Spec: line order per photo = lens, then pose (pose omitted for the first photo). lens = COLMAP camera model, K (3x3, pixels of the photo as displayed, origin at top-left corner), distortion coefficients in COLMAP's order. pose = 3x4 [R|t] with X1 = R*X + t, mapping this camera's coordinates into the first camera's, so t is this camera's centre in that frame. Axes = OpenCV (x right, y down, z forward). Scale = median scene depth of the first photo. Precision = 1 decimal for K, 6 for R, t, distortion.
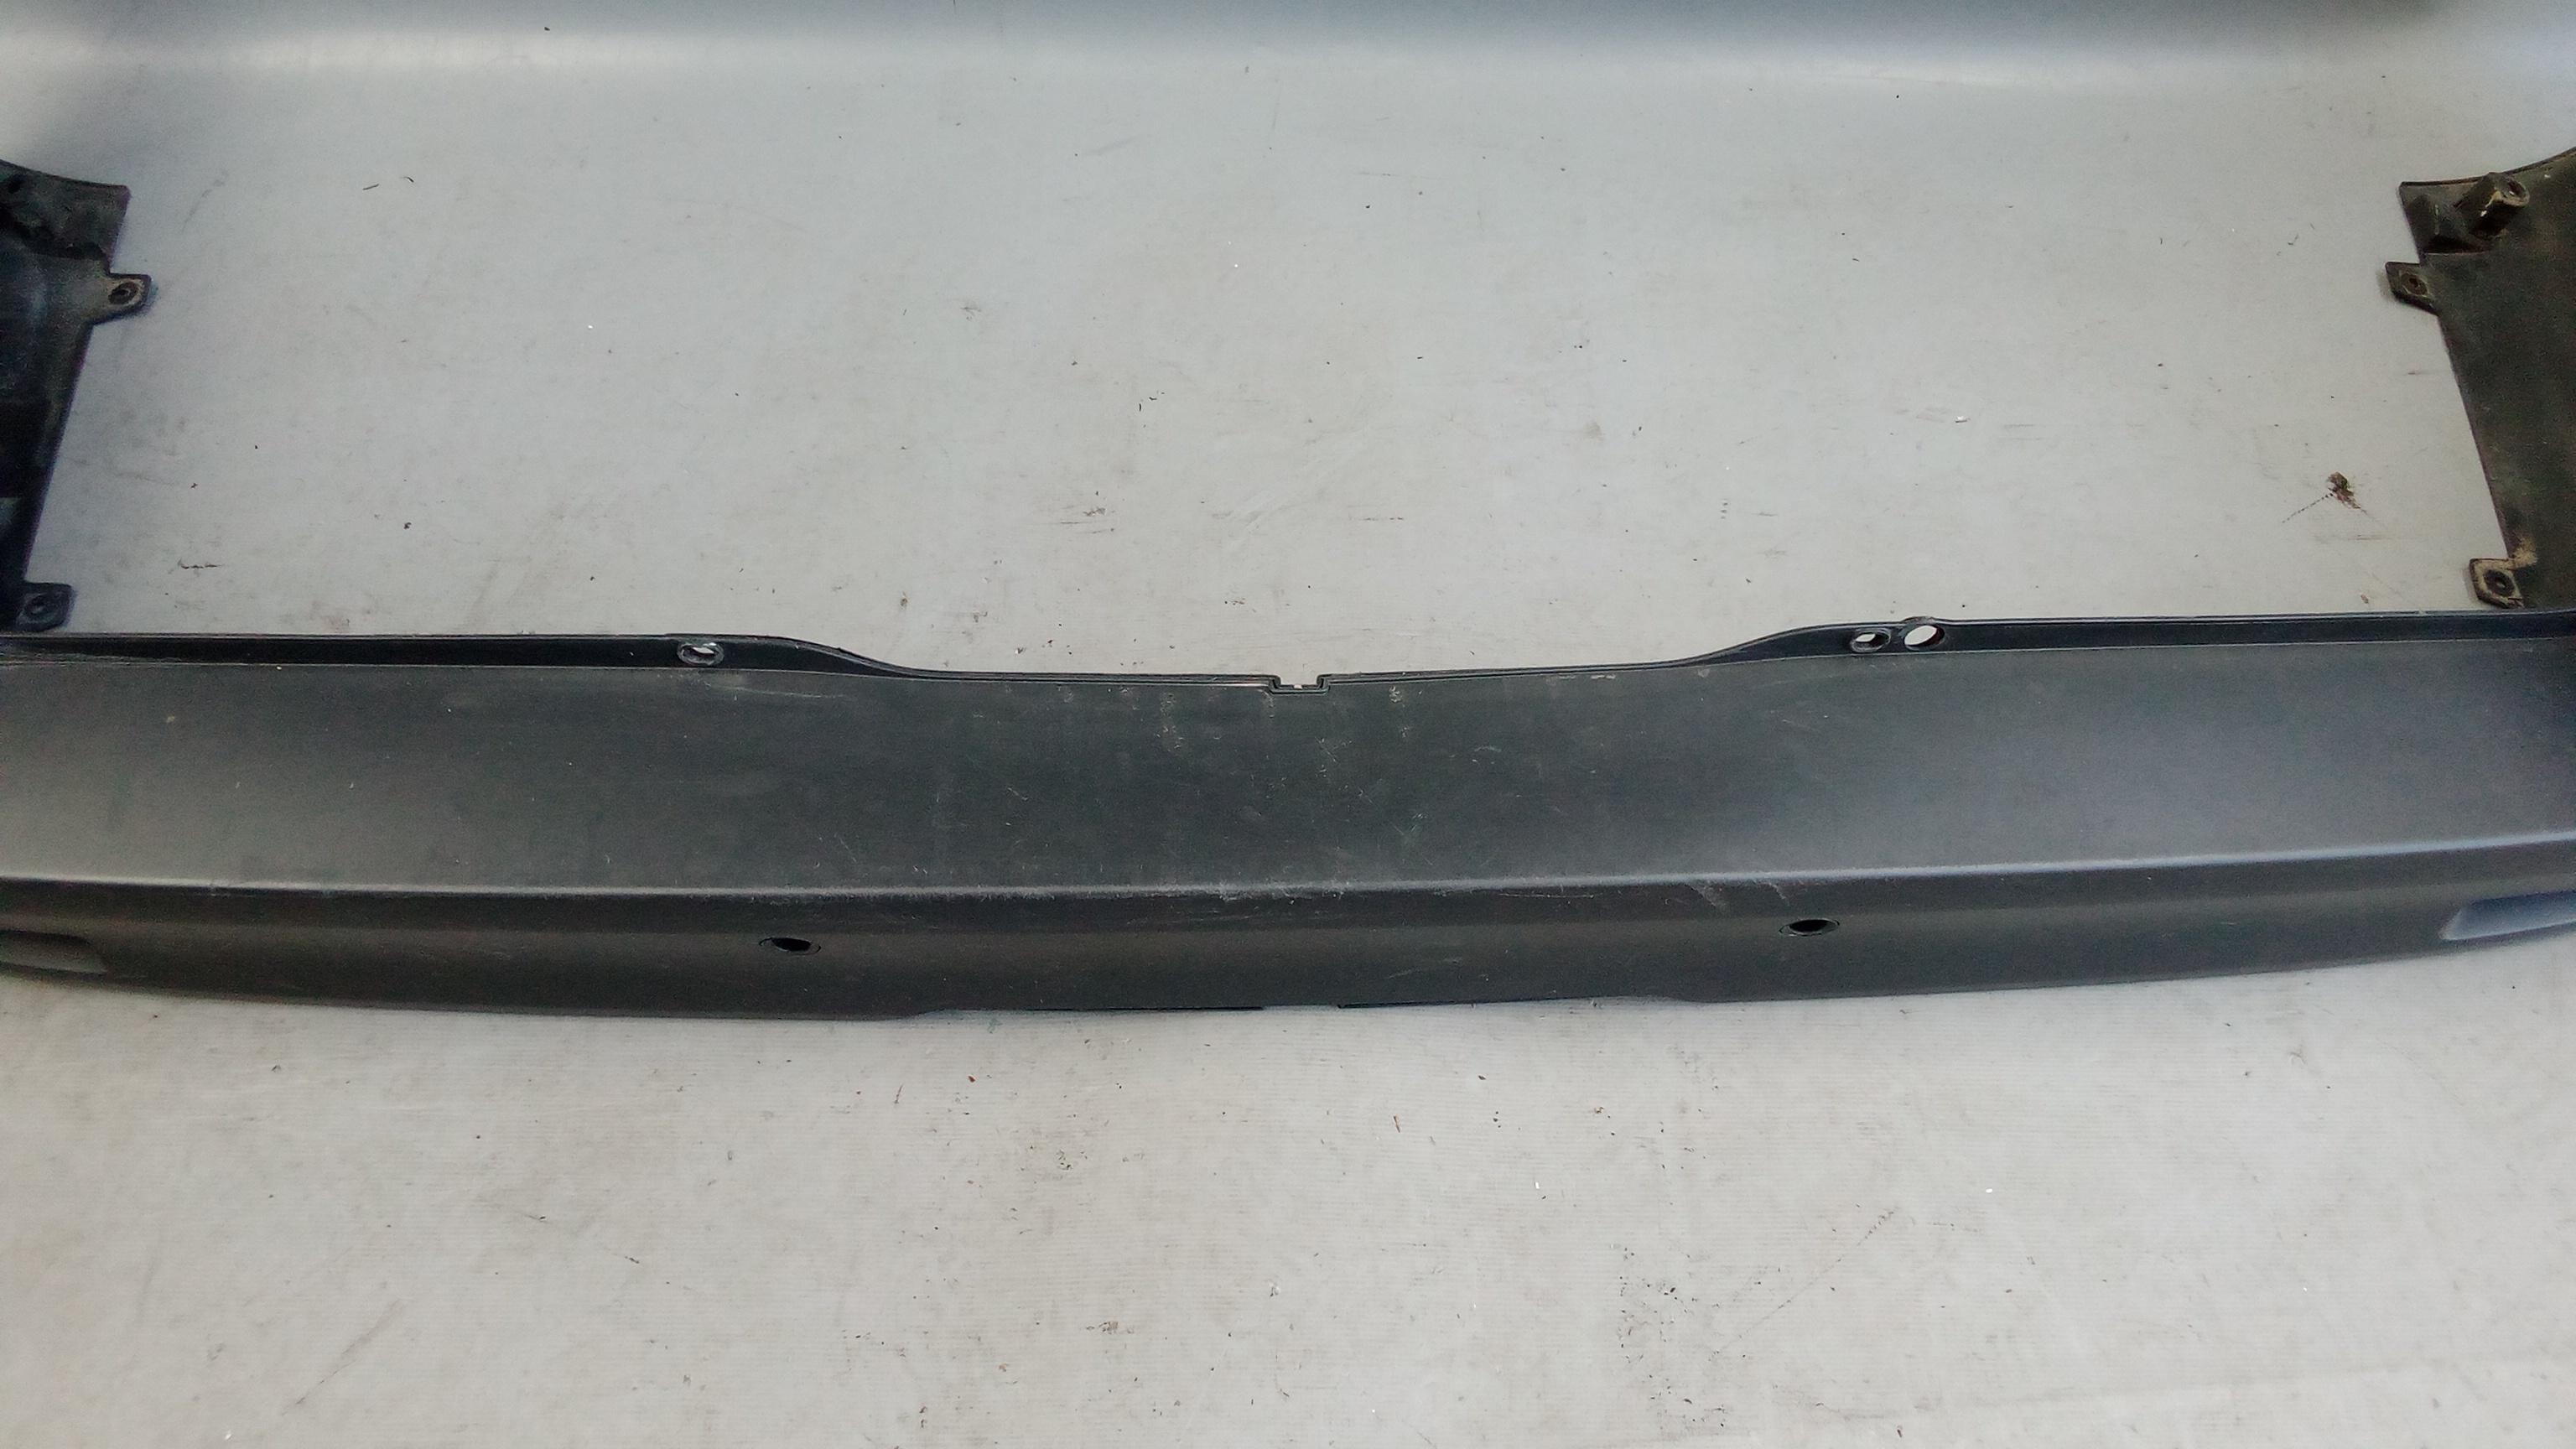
lens RADIAL K [[2023.8, 0, 1318.8], [0, 2023.8, 709.3], [0, 0, 1]] dist [0.039621, -0.070095]
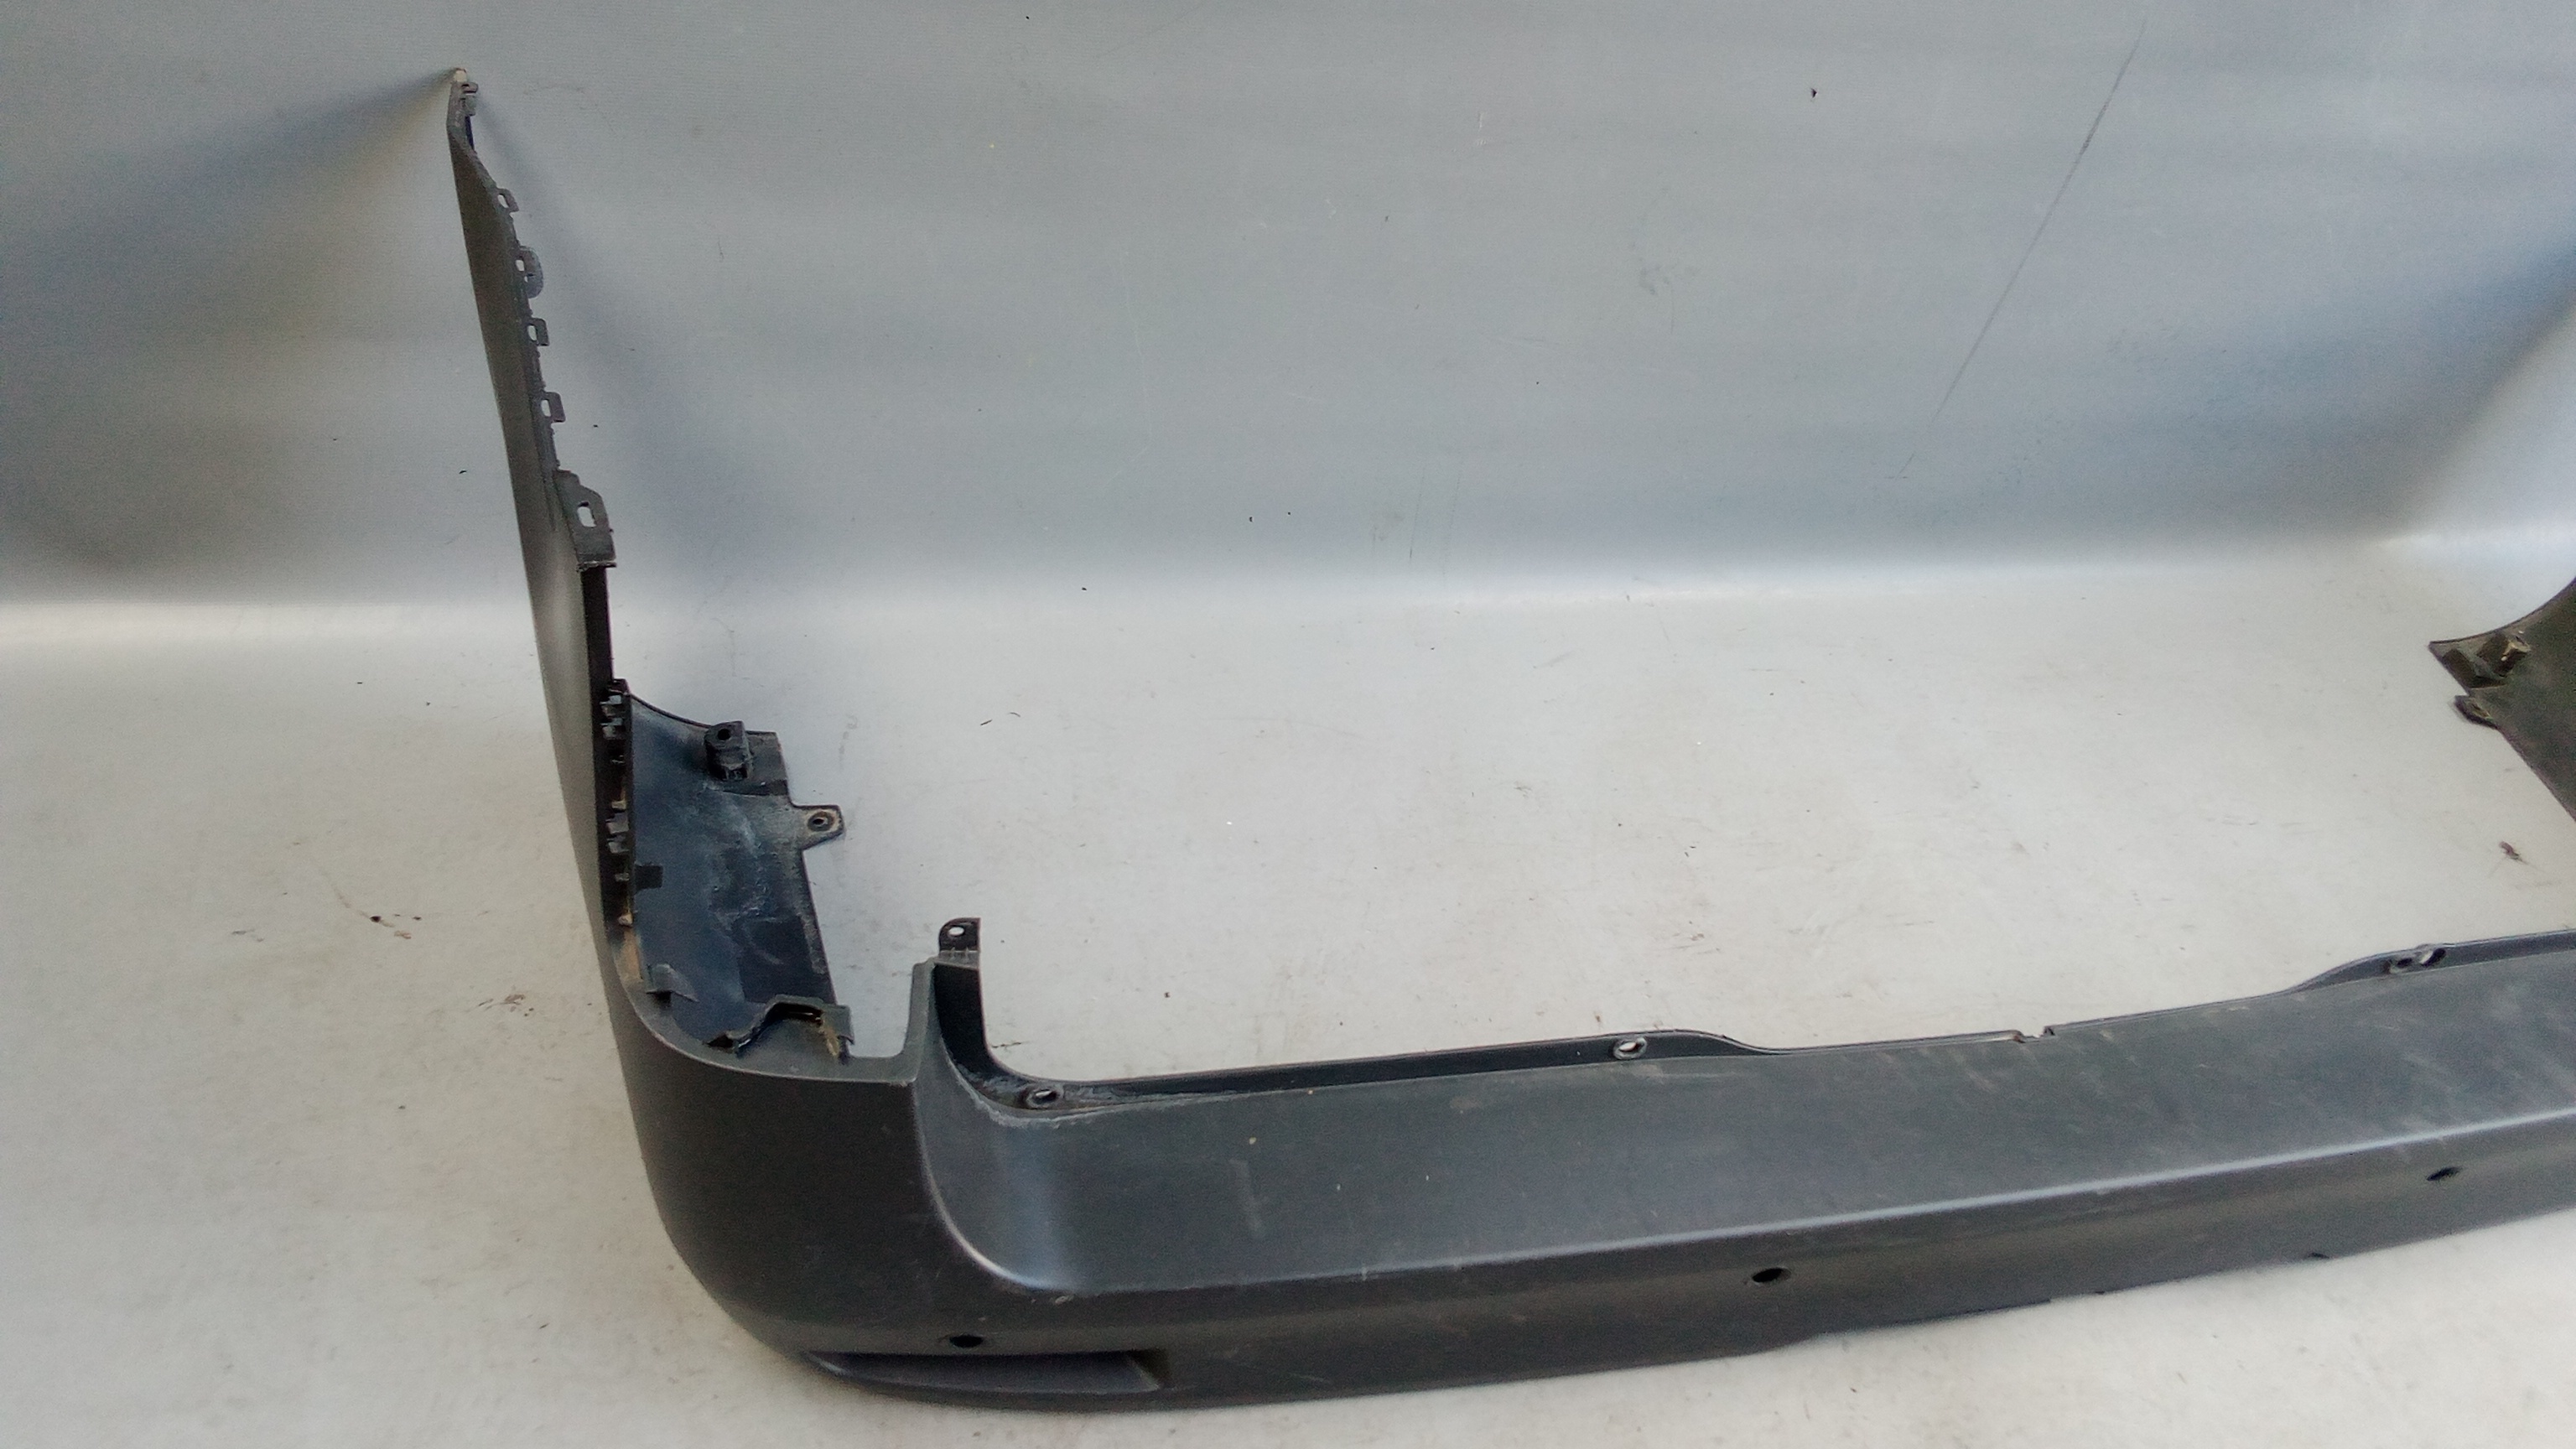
lens RADIAL K [[2023.8, 0, 1304.8], [0, 2023.8, 702.3], [0, 0, 1]] dist [0.039621, -0.070095]
pose [[0.967831, -0.051541, 0.246265, -0.766767], [0.113666, 0.962783, -0.245211, 0.048405], [-0.224461, 0.265315, 0.937670, -0.169027]]
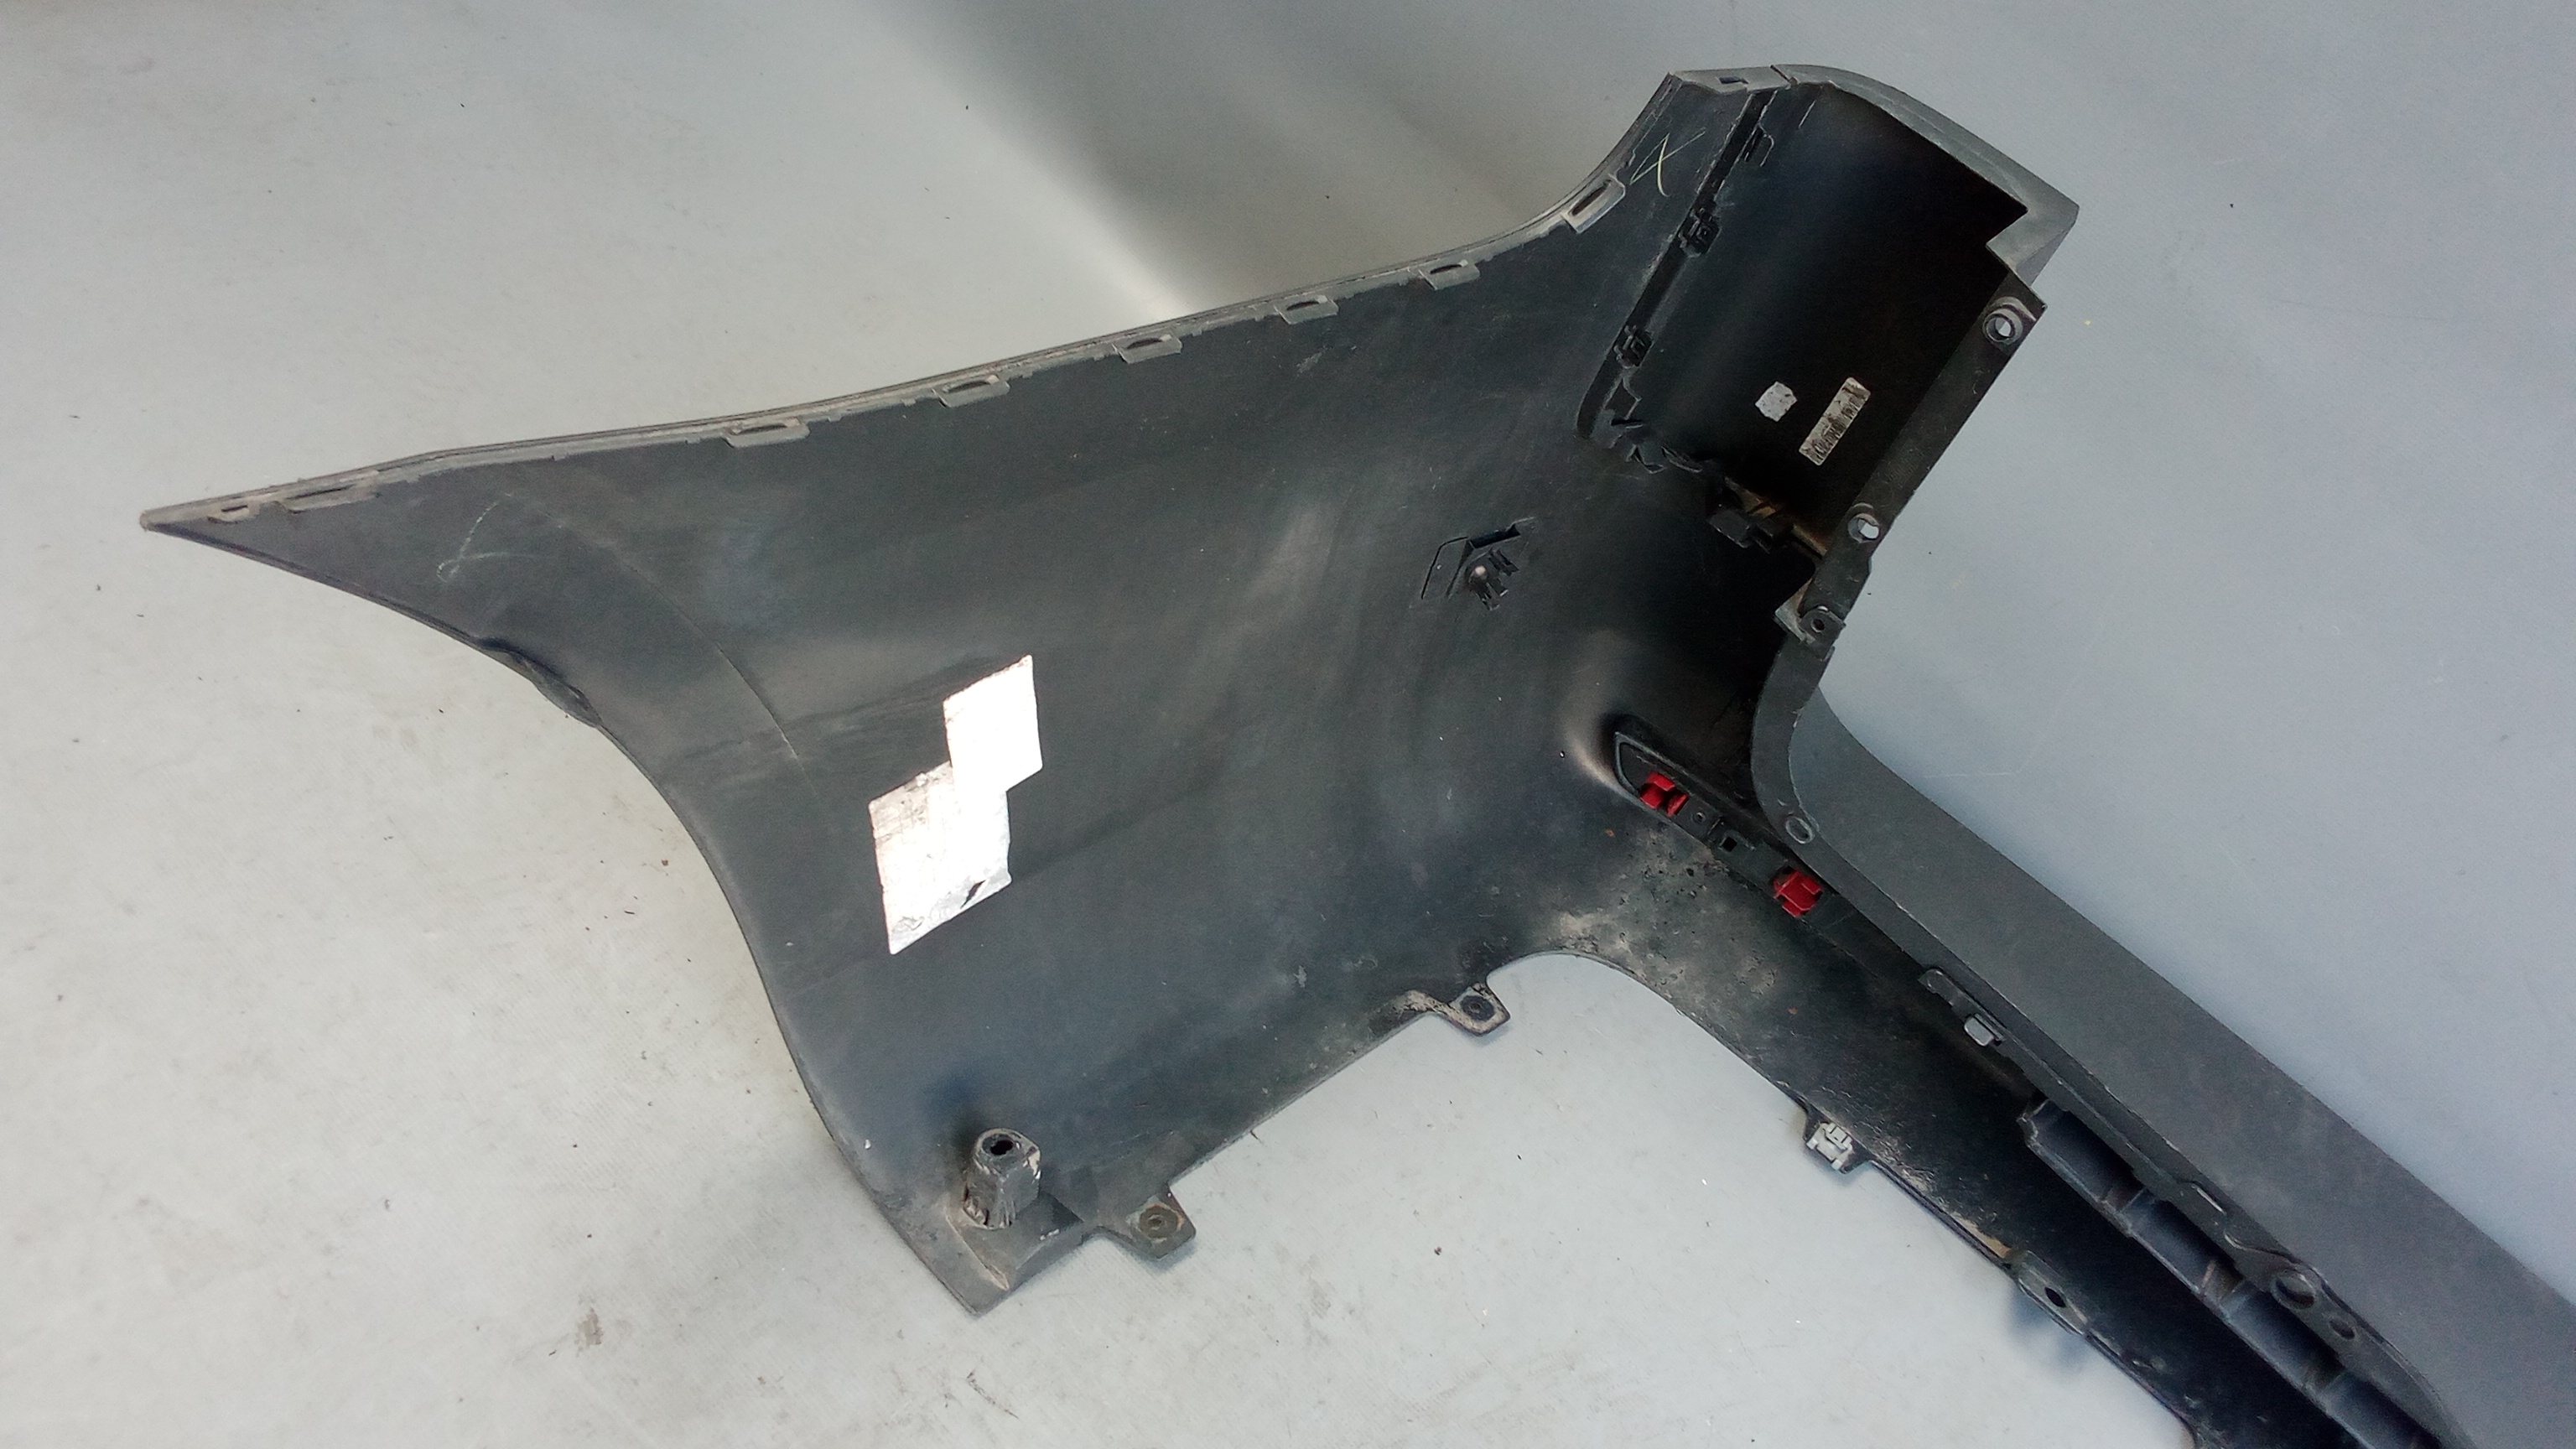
lens RADIAL K [[2023.8, 0, 1316.5], [0, 2023.8, 712.7], [0, 0, 1]] dist [0.039621, -0.070095]
pose [[0.711345, 0.635811, -0.299553, -0.438306], [-0.697865, 0.689580, -0.193555, -0.052949], [0.083501, 0.346732, 0.934240, 0.125267]]
